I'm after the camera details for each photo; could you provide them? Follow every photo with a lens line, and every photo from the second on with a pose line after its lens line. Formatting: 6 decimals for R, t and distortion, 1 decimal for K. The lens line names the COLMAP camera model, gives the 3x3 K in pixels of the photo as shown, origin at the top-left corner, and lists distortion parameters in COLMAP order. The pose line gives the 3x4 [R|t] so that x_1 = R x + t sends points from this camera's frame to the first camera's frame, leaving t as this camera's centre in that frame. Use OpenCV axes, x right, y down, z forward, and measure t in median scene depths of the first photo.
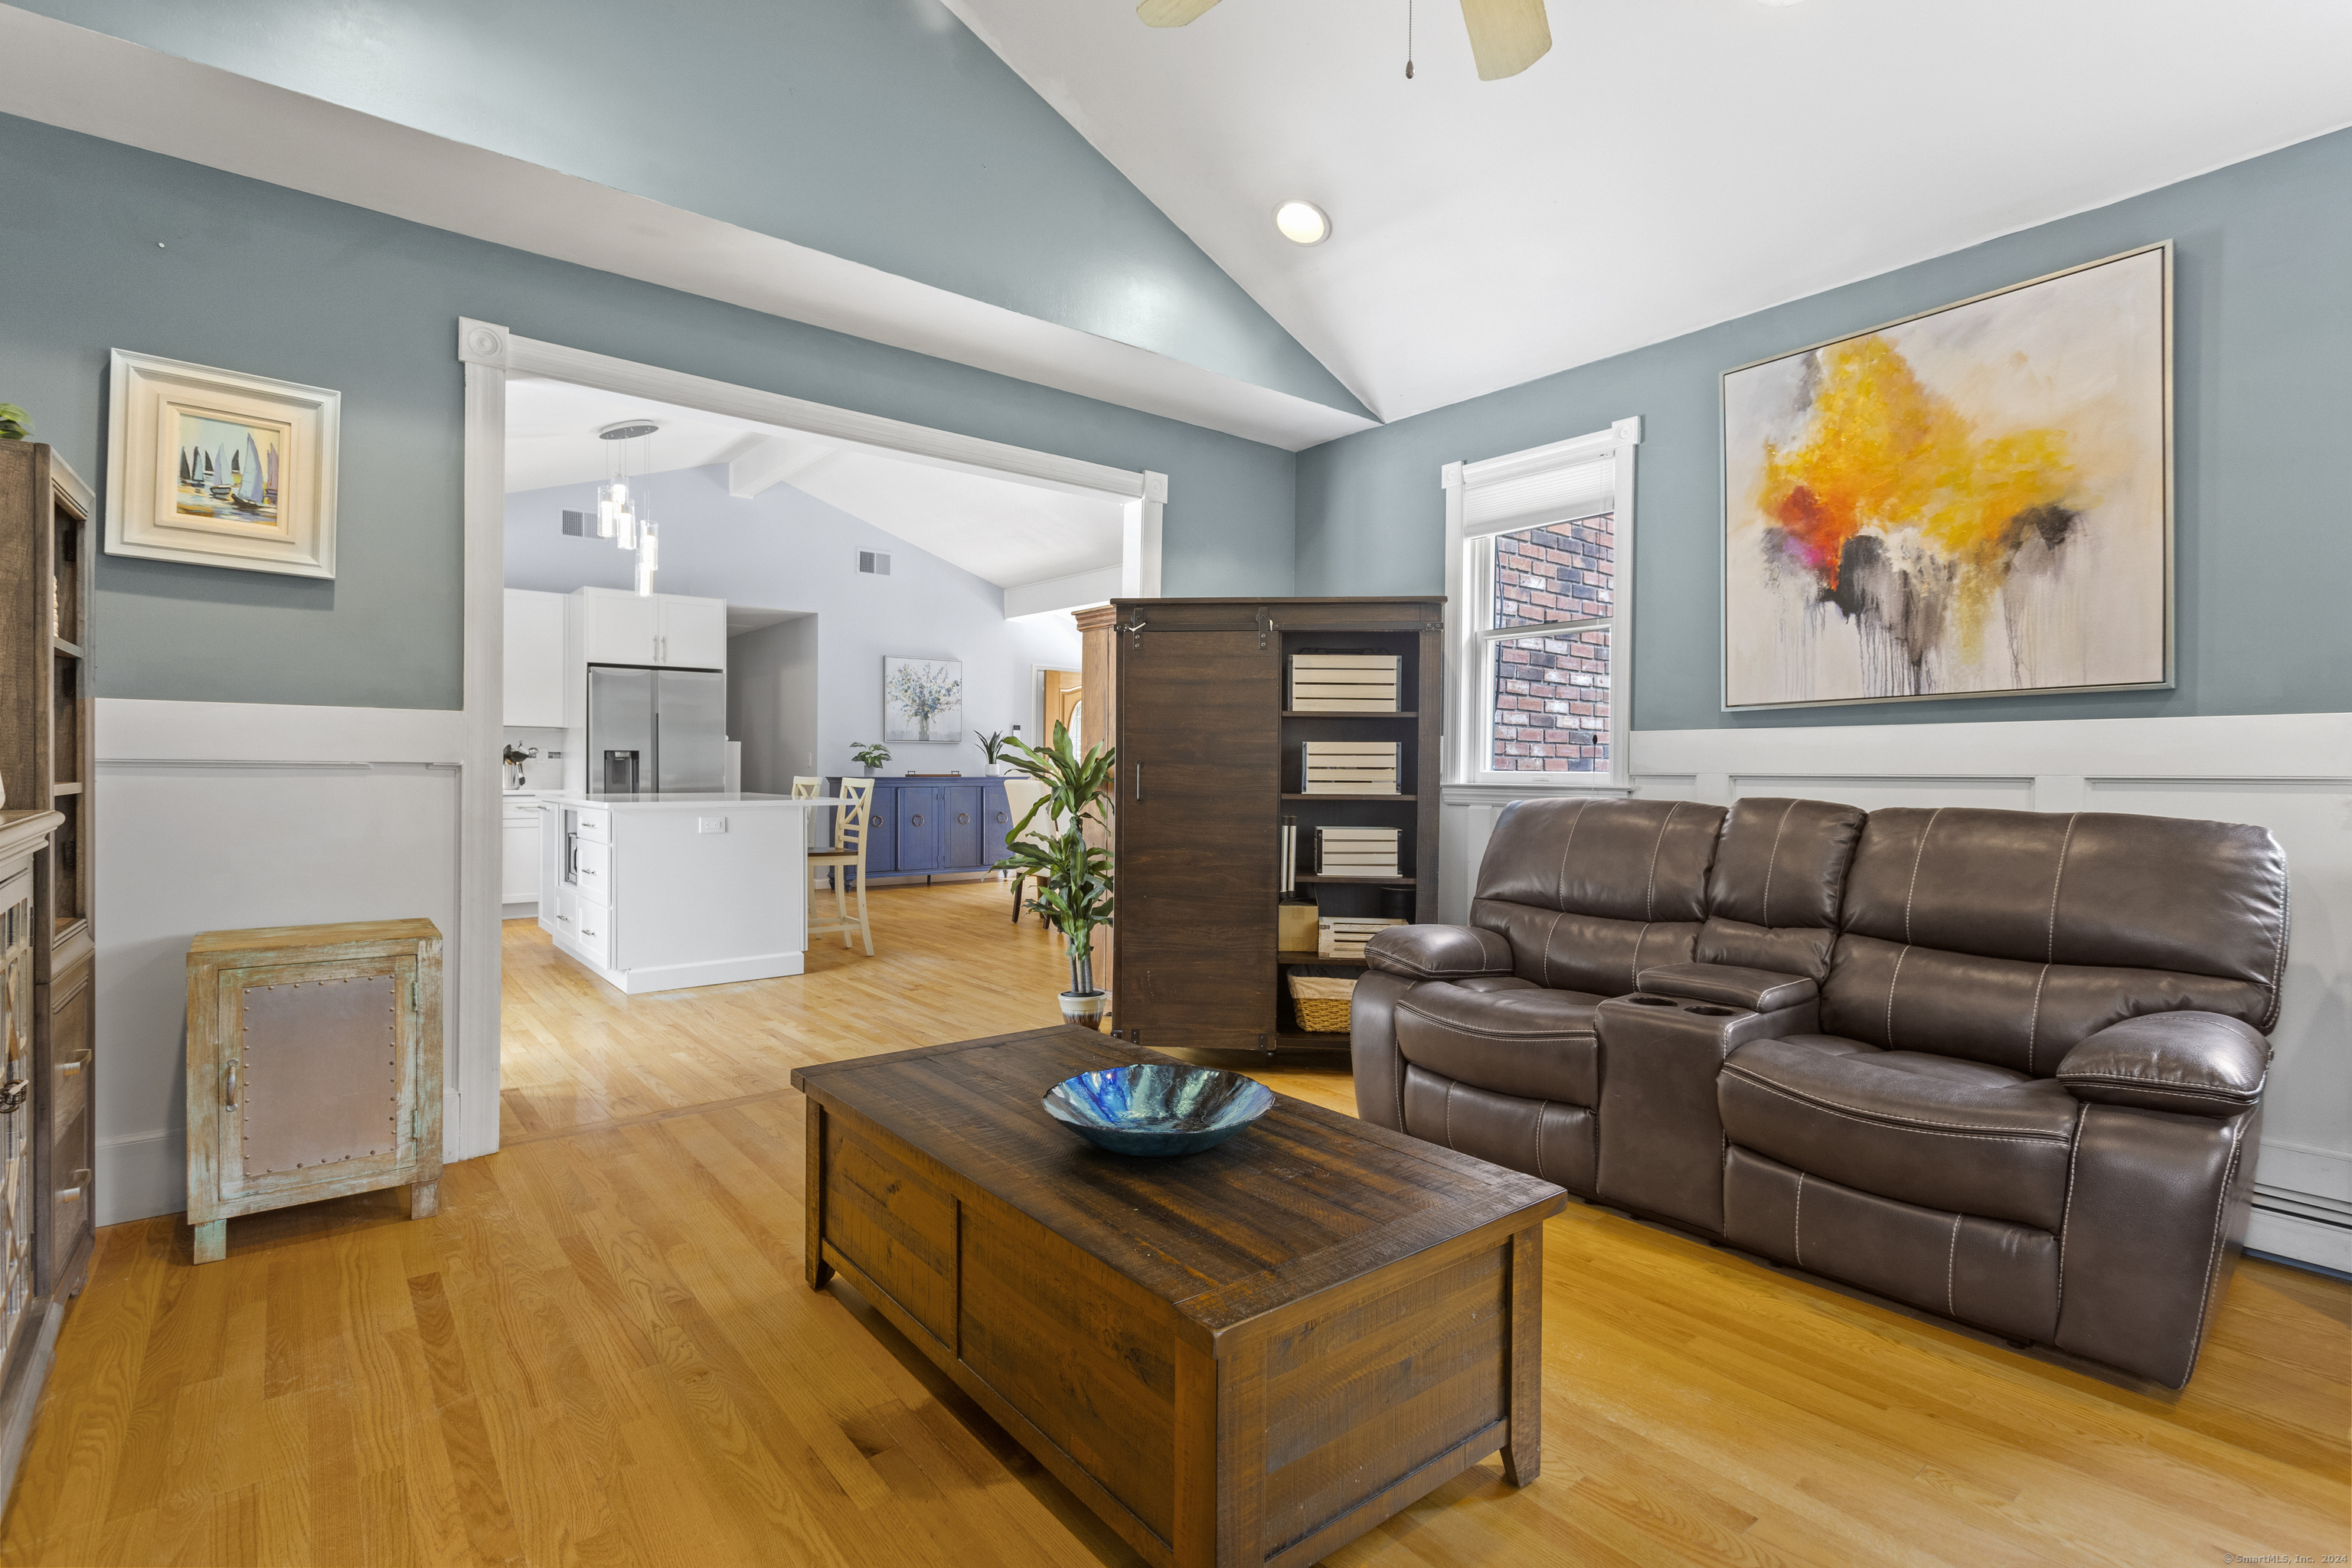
lens RADIAL K [[1108.9, 0, 1169.4], [0, 1108.9, 777.5], [0, 0, 1]] dist [-0.003987, 0.001447]
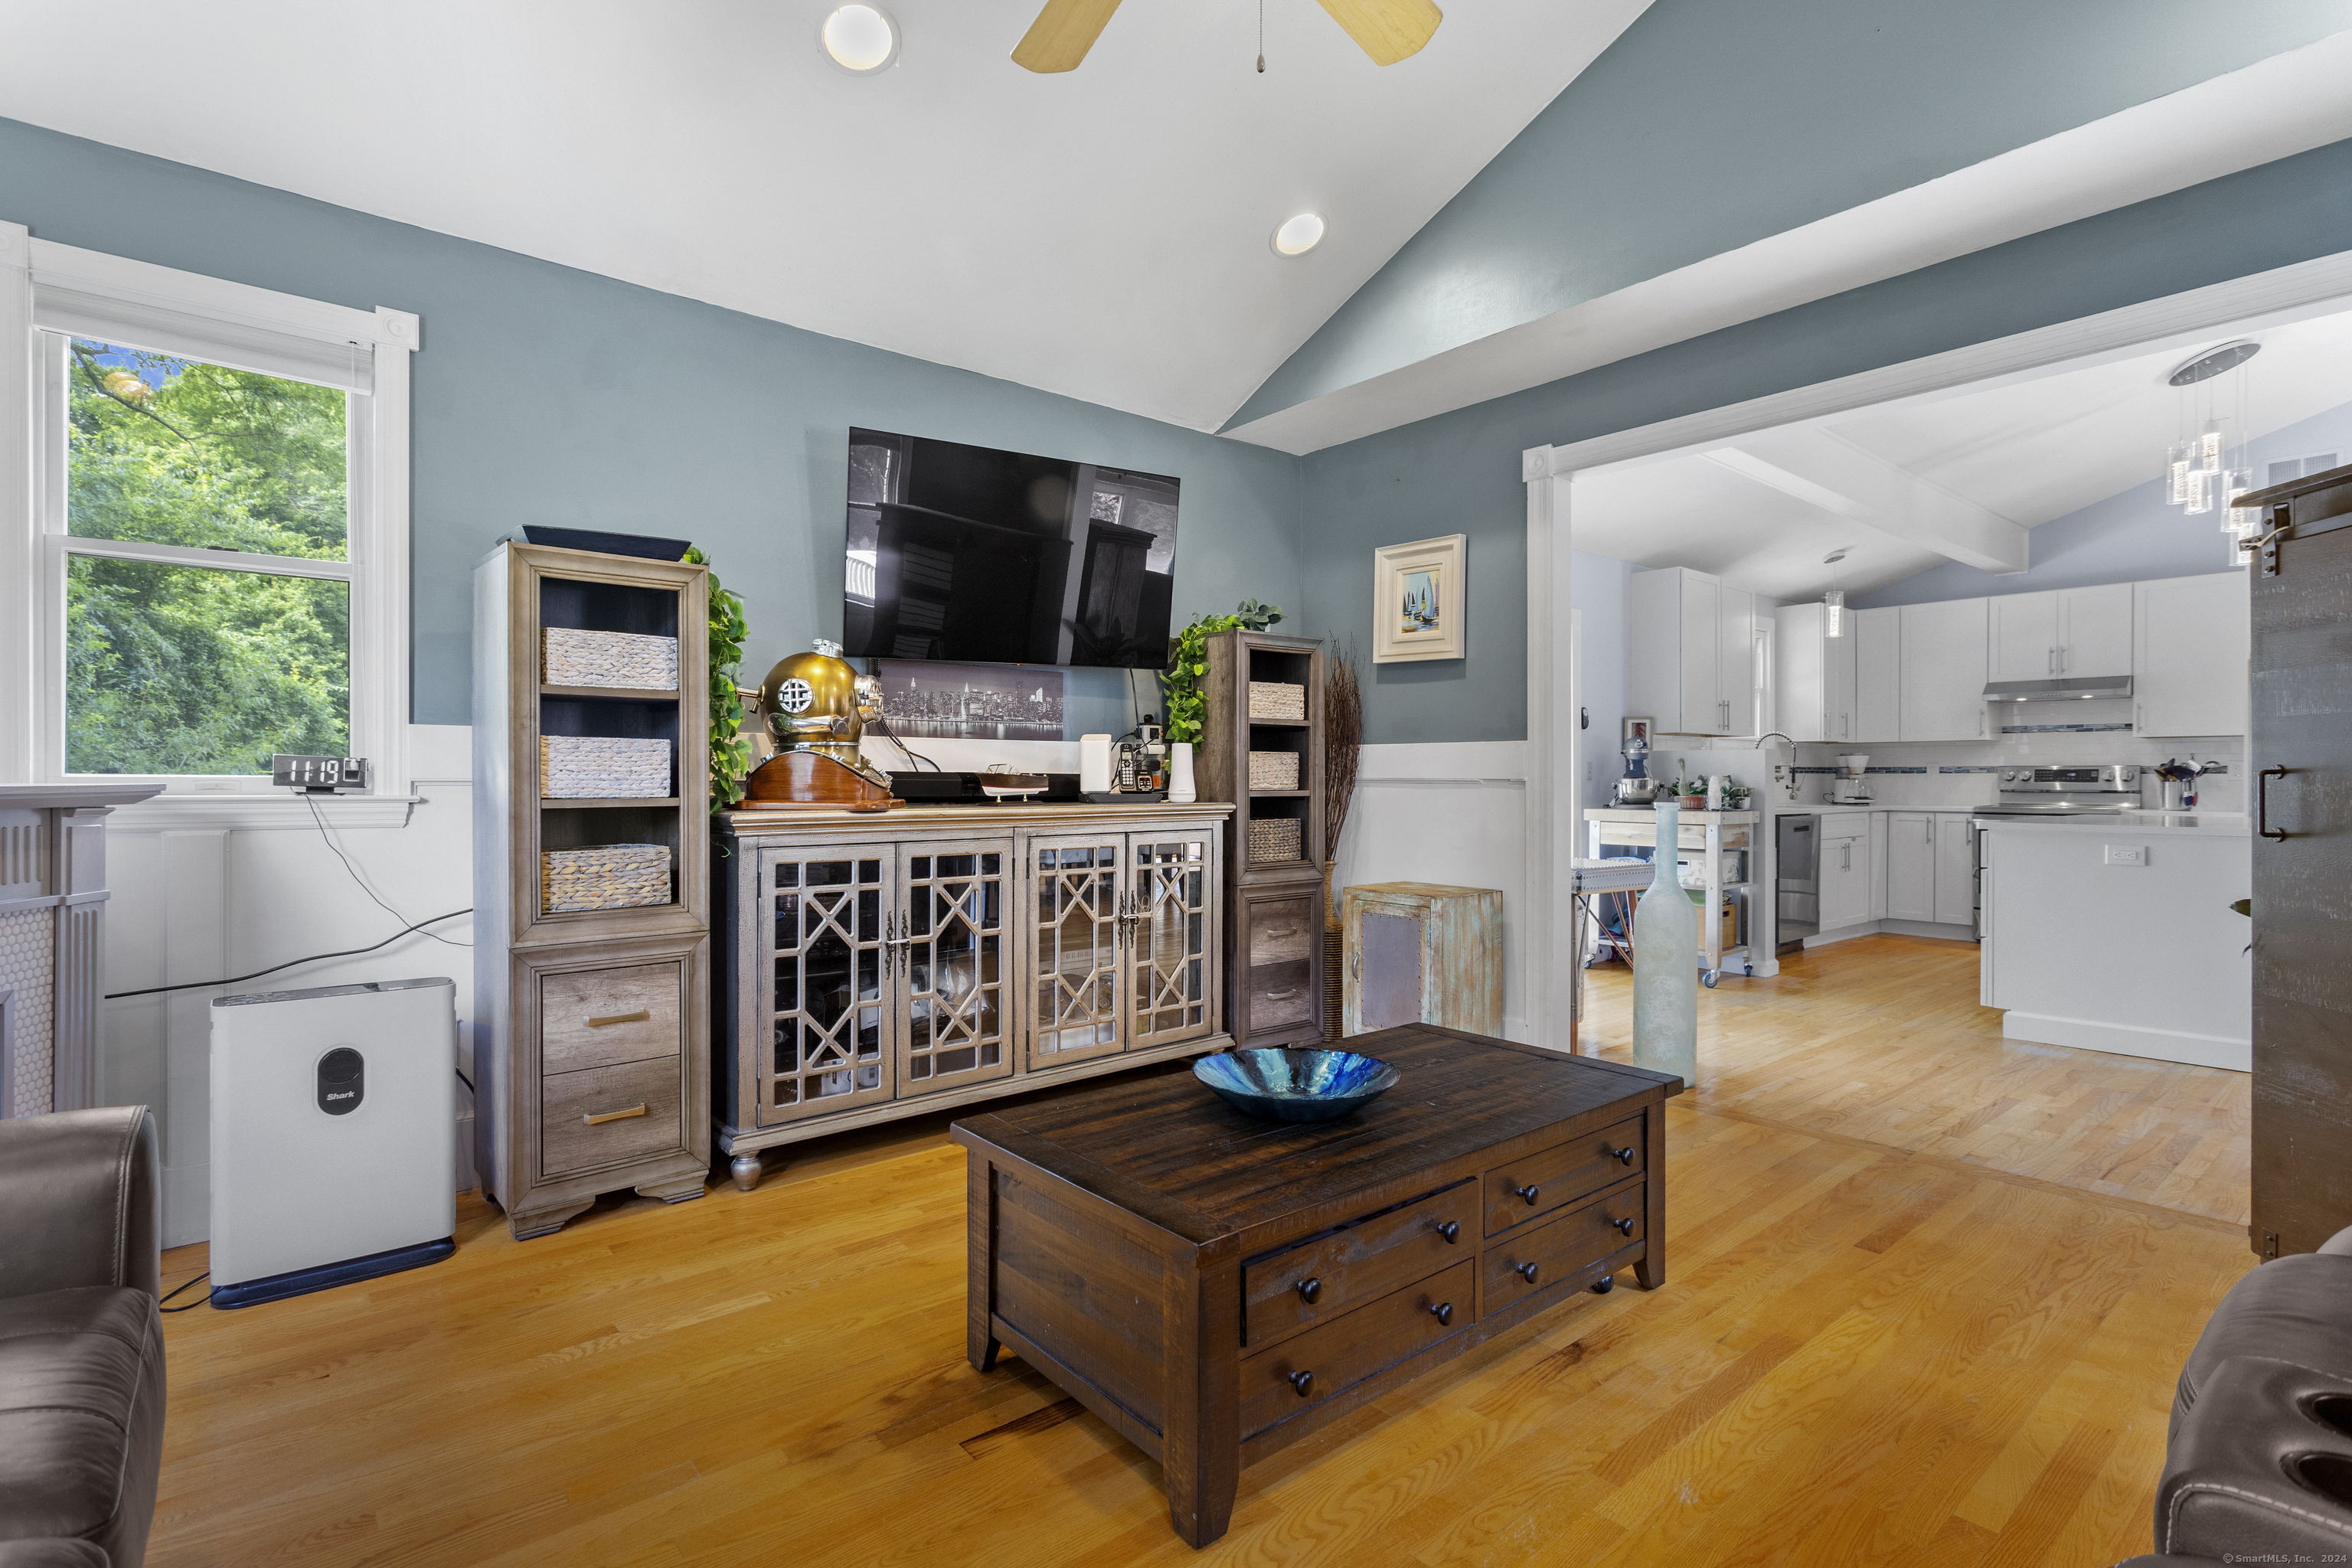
lens RADIAL K [[1117.7, 0, 1164.2], [0, 1117.7, 777.4], [0, 0, 1]] dist [0.002537, 0.000599]
pose [[0.014614, -0.009207, -0.999851, 0.648297], [-0.009322, 0.999913, -0.009343, 0.001168], [0.999850, 0.009457, 0.014526, 0.489372]]
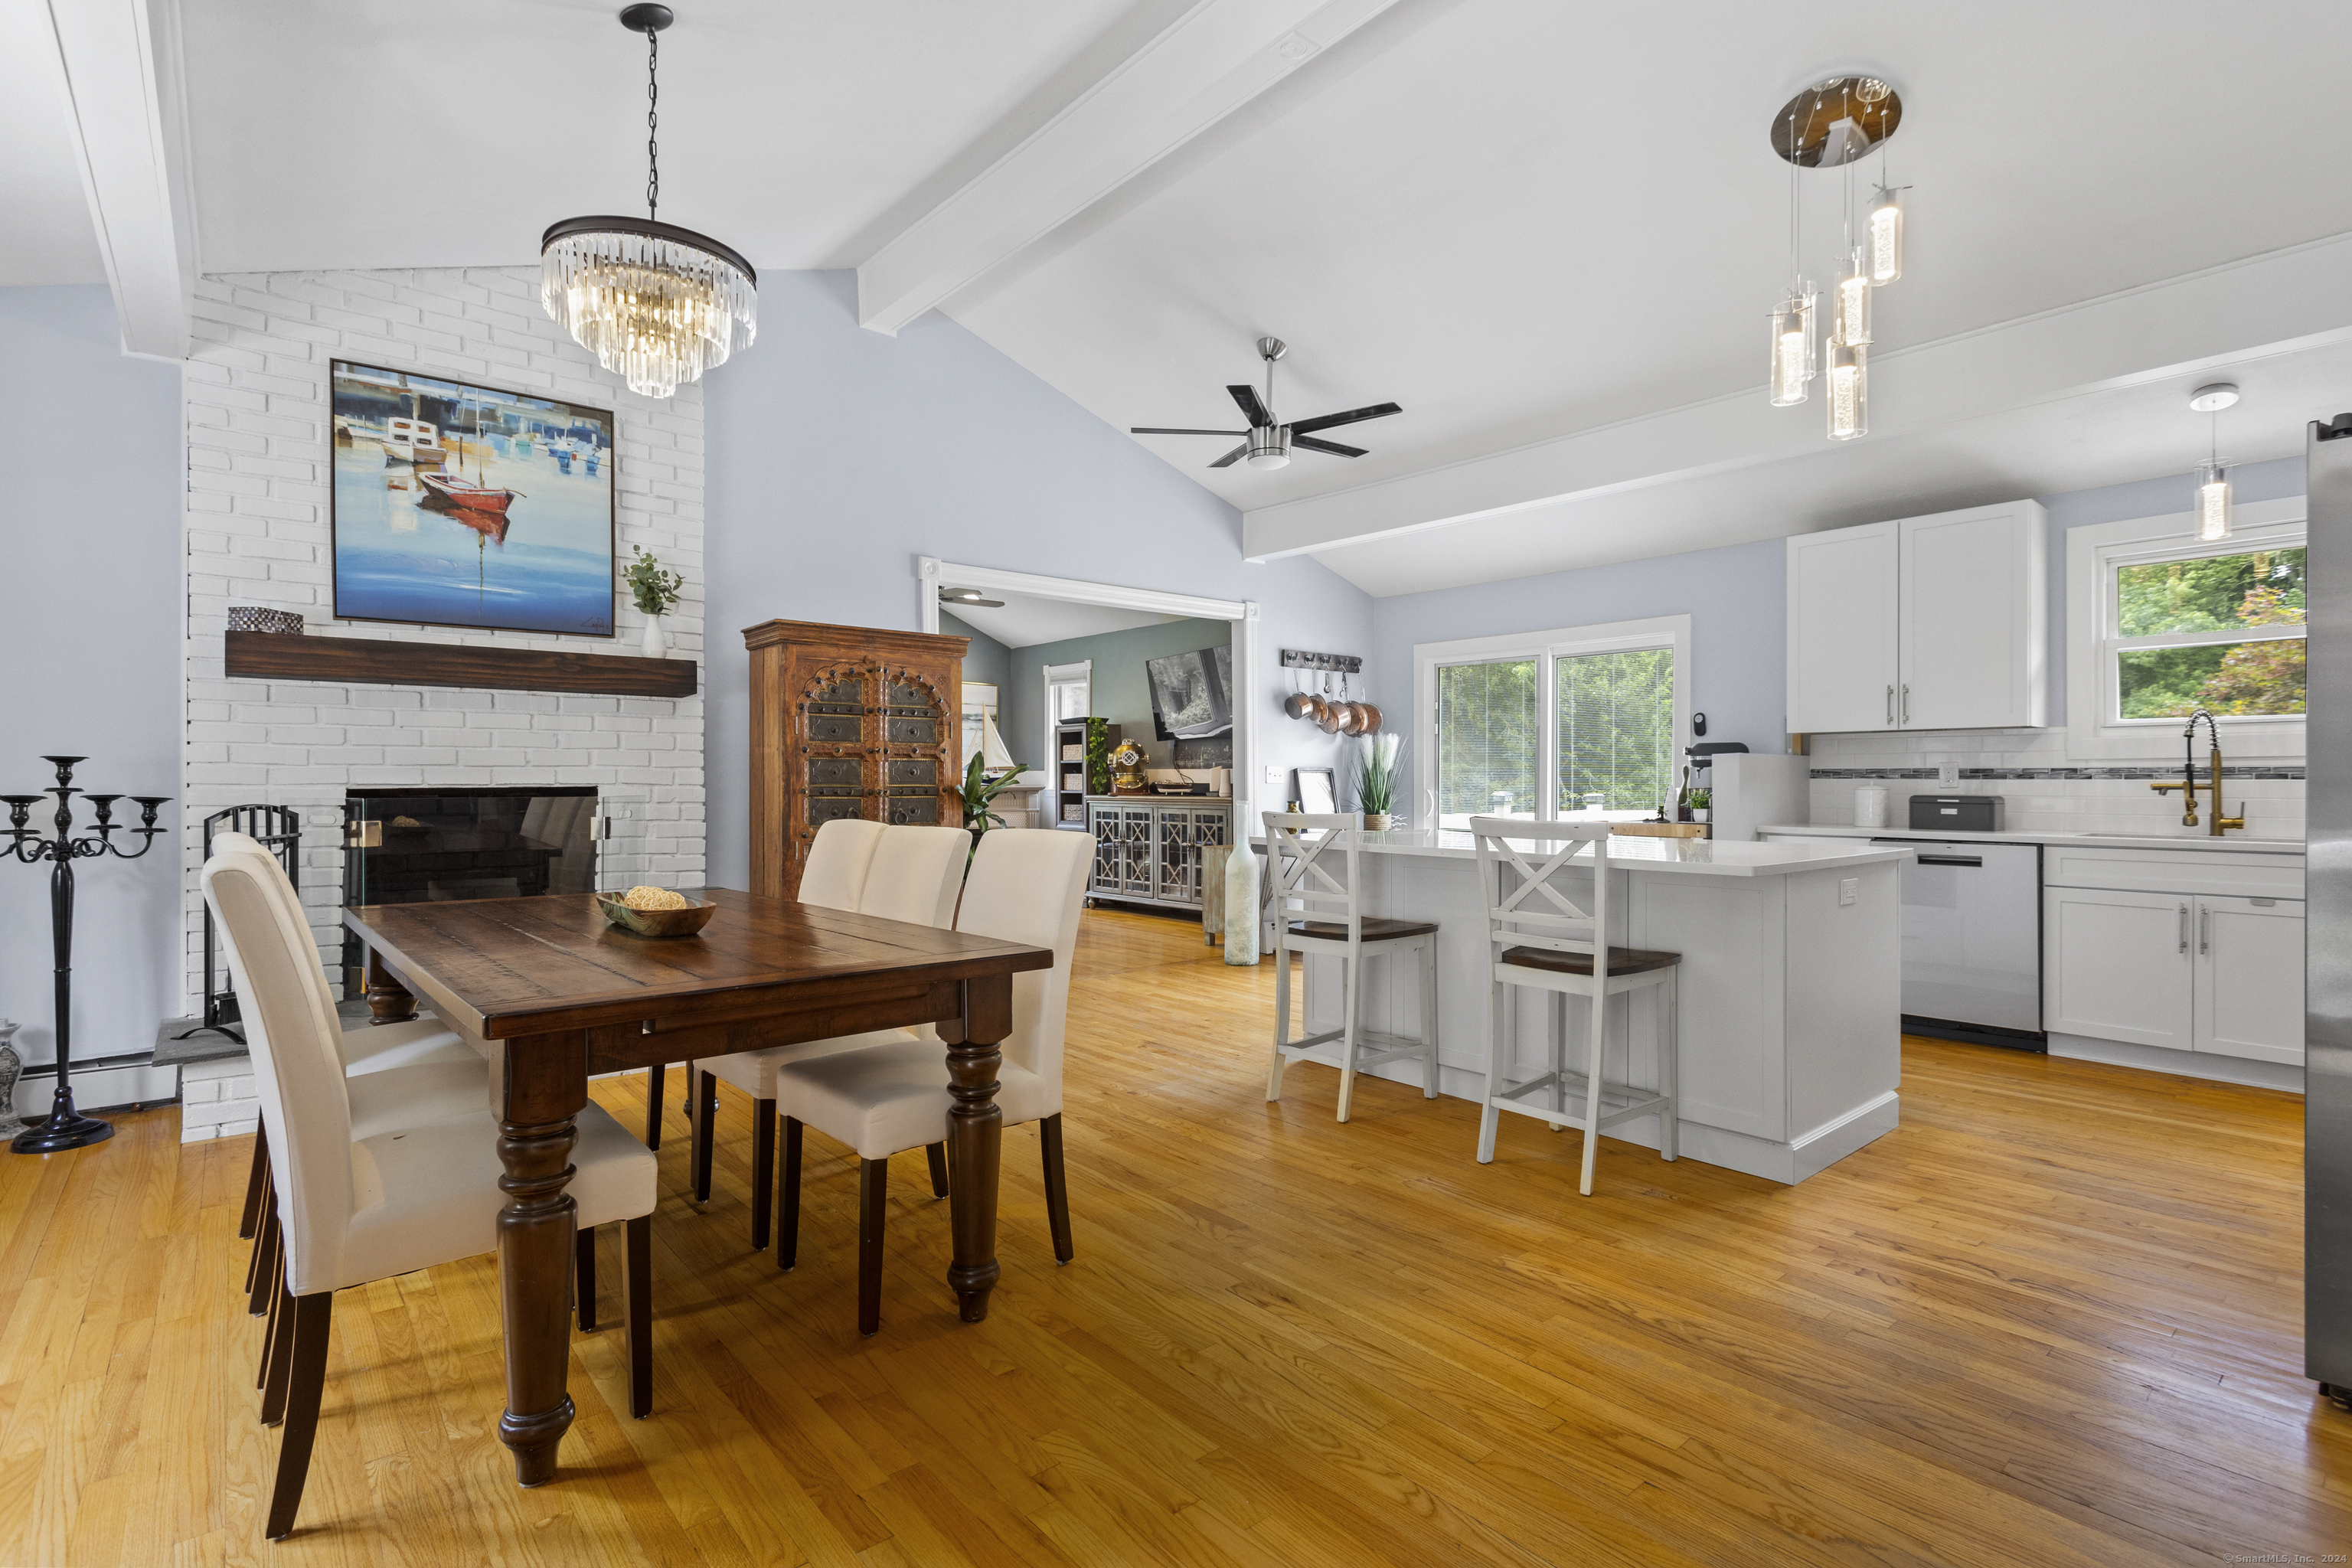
lens RADIAL K [[1115.8, 0, 1172.3], [0, 1115.8, 775.4], [0, 0, 1]] dist [-0.002020, 0.006635]
pose [[-0.999557, -0.009430, -0.028223, -0.377419], [-0.009515, 0.999951, 0.002888, -0.039322], [0.028194, 0.003155, -0.999597, 3.132582]]
